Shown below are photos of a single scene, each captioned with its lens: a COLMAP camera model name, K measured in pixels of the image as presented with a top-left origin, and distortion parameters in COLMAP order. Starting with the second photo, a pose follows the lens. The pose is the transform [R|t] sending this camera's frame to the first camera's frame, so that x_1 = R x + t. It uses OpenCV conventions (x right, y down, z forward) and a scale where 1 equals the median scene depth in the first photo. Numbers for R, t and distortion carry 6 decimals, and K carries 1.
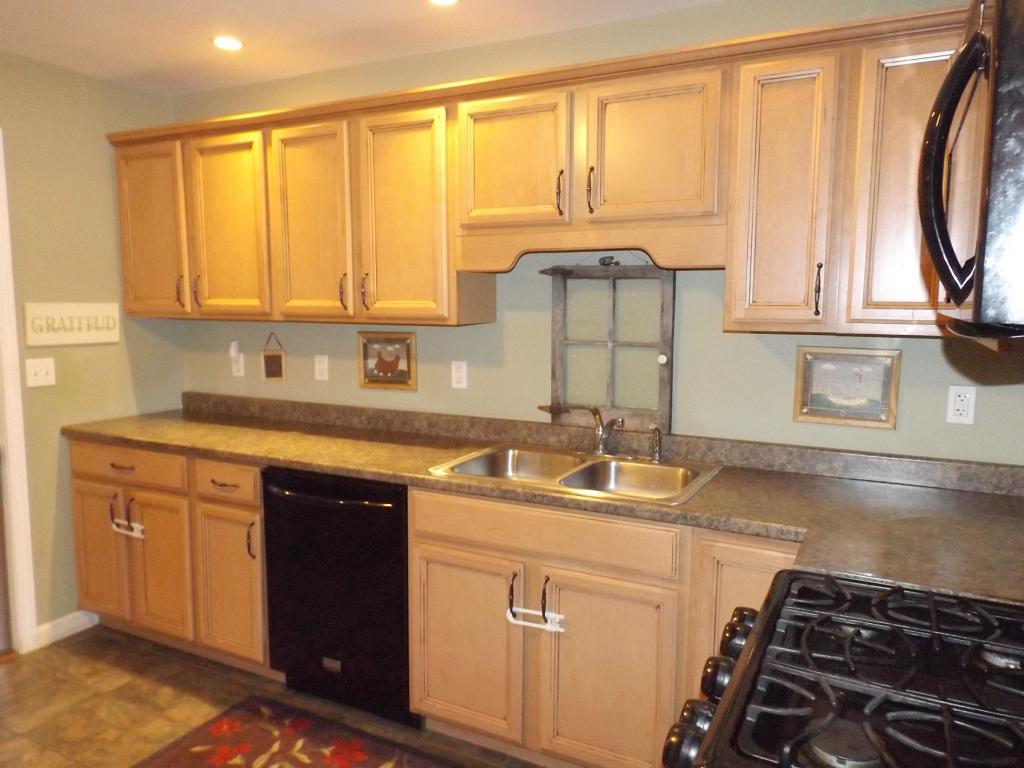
lens RADIAL K [[739.2, 0, 514.3], [0, 739.2, 387.2], [0, 0, 1]] dist [0.024561, -0.028095]
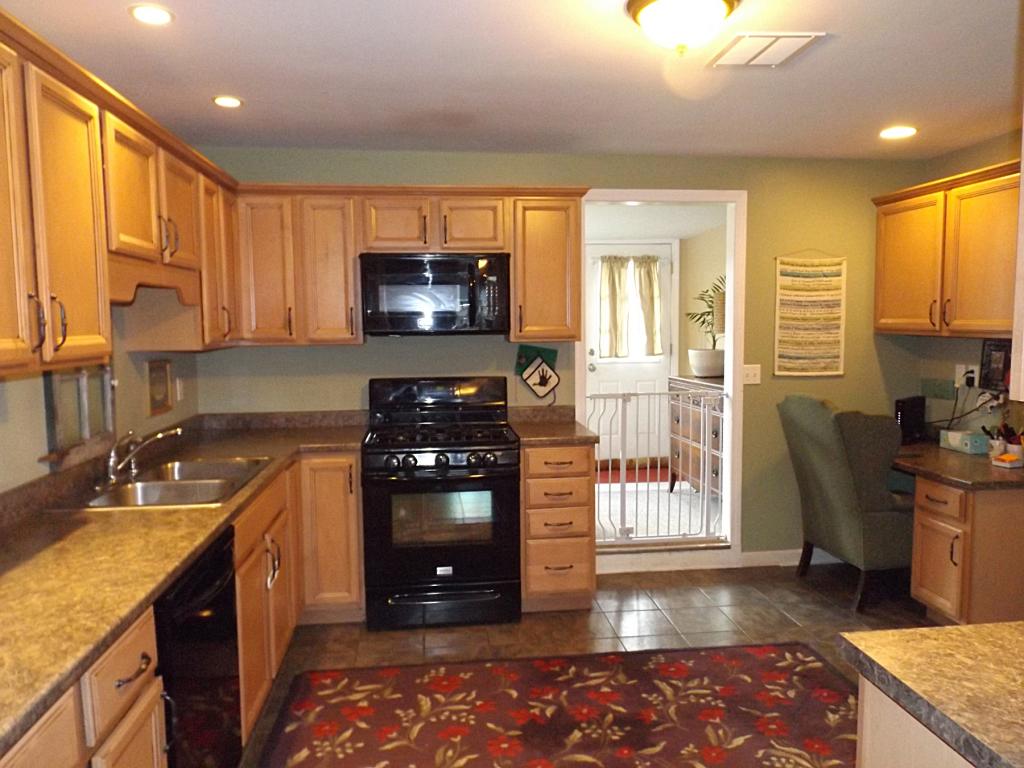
lens RADIAL K [[730.7, 0, 513.4], [0, 730.7, 389.1], [0, 0, 1]] dist [0.009770, -0.022867]
pose [[-0.557361, -0.073470, 0.827013, -0.946824], [0.109832, 0.980799, 0.161153, -0.126843], [-0.822974, 0.180653, -0.538589, 0.982062]]
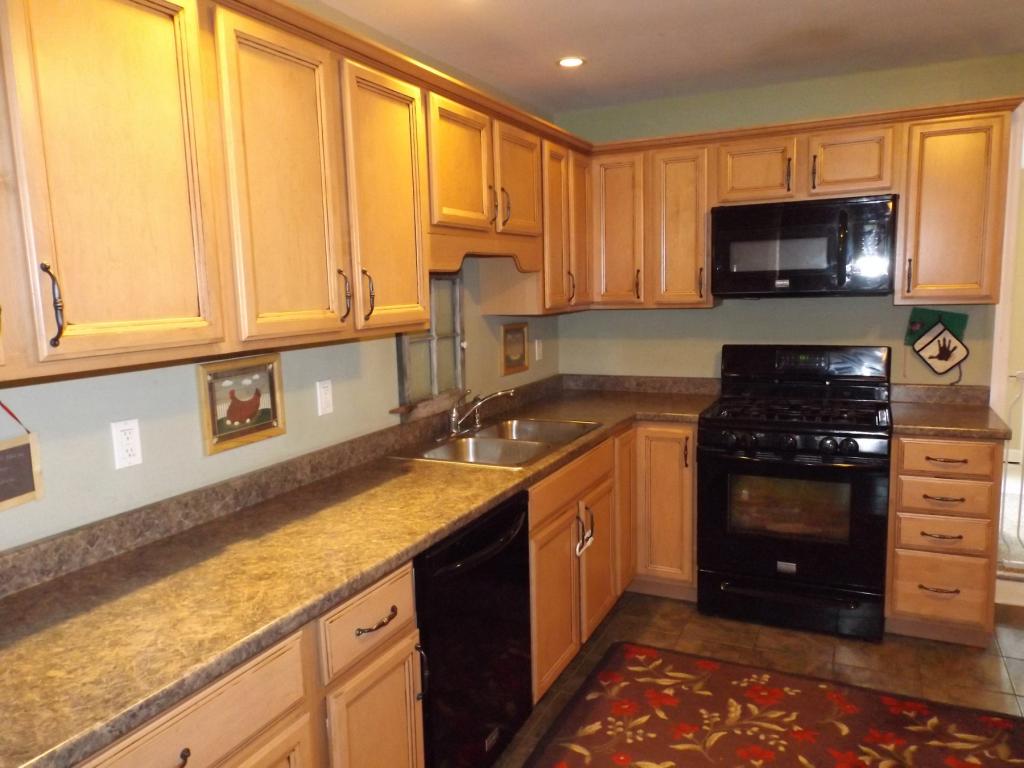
lens RADIAL K [[730.7, 0, 513.4], [0, 730.7, 389.1], [0, 0, 1]] dist [0.009770, -0.022867]
pose [[-0.025376, -0.141757, 0.989576, -0.912240], [0.149935, 0.978158, 0.143966, -0.115283], [-0.988370, 0.152026, -0.003568, 0.832224]]
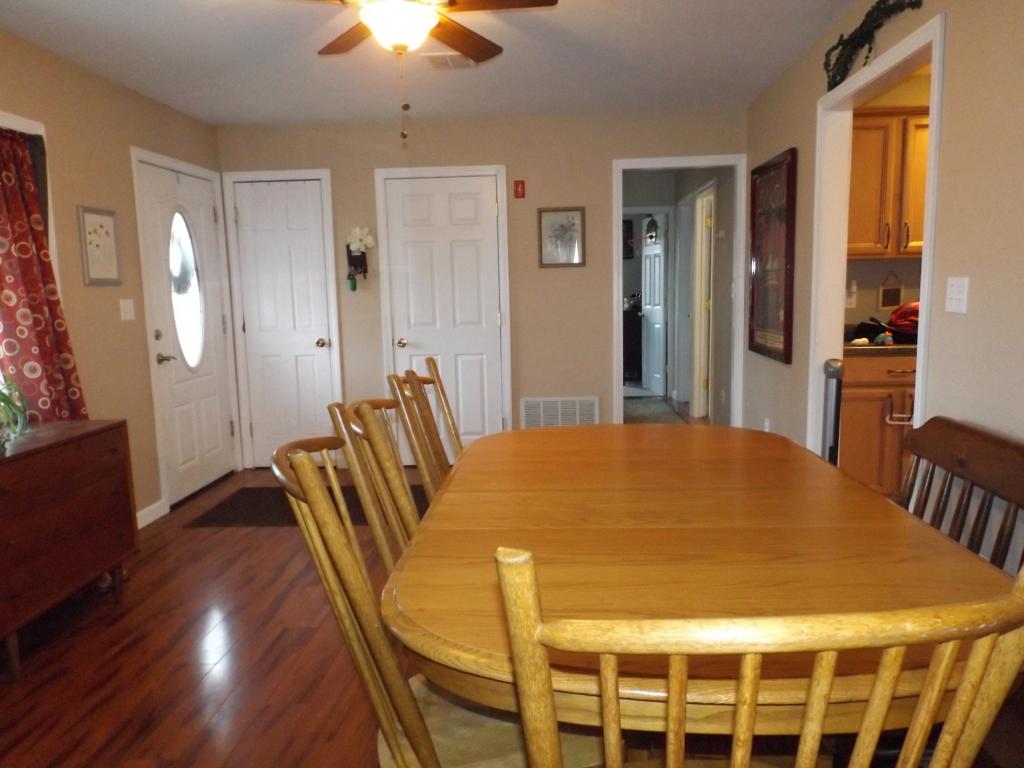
lens RADIAL K [[730.7, 0, 513.4], [0, 730.7, 389.1], [0, 0, 1]] dist [0.009770, -0.022867]
pose [[0.915147, -0.078334, 0.395436, -1.731120], [0.072954, 0.996924, 0.028649, 0.055135], [-0.396464, 0.002631, 0.918046, 0.111629]]
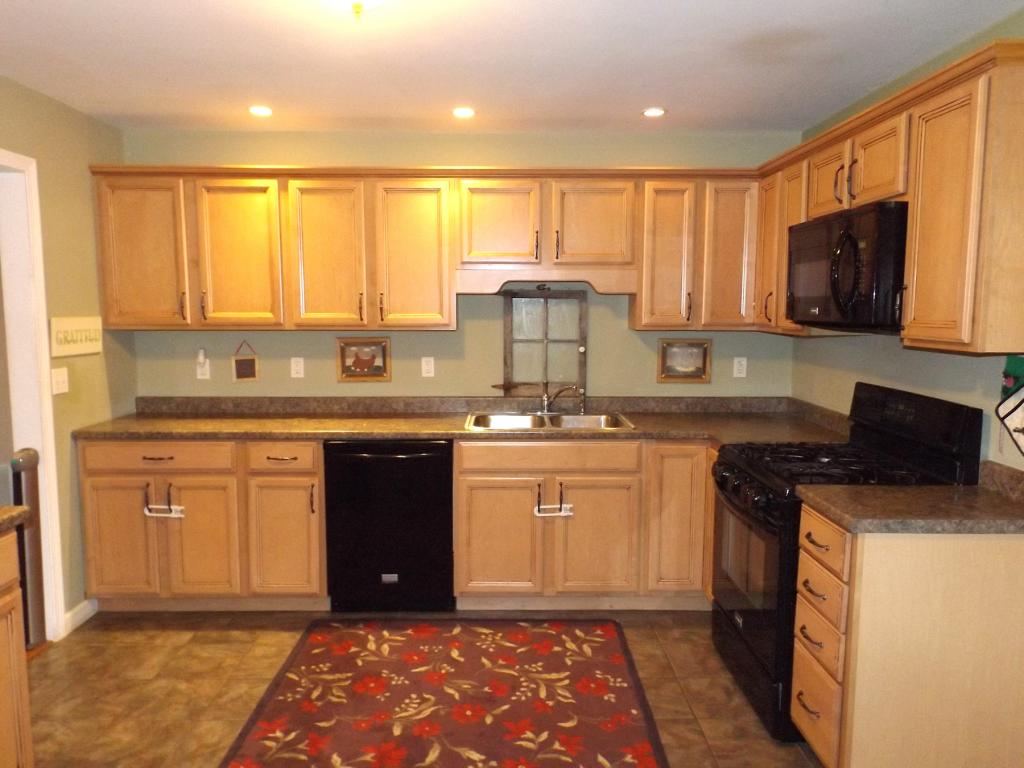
lens RADIAL K [[739.2, 0, 514.3], [0, 739.2, 387.2], [0, 0, 1]] dist [0.024561, -0.028095]
pose [[0.880732, -0.053103, 0.470629, -0.607432], [0.057575, 0.998329, 0.004900, 0.024246], [-0.470103, 0.022781, 0.882317, -0.298329]]
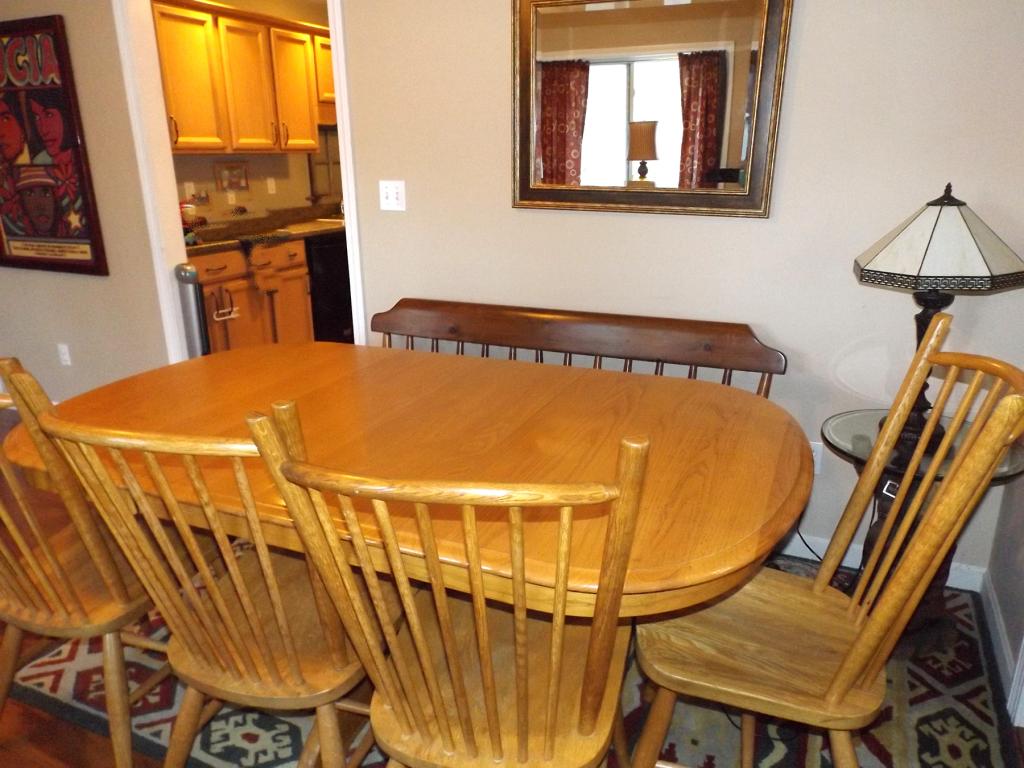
lens RADIAL K [[739.2, 0, 514.3], [0, 739.2, 387.2], [0, 0, 1]] dist [0.024561, -0.028095]
pose [[-0.054232, -0.302130, 0.951723, -1.983681], [0.133560, 0.942366, 0.306771, -0.030368], [-0.989556, 0.143749, -0.010754, 0.546692]]
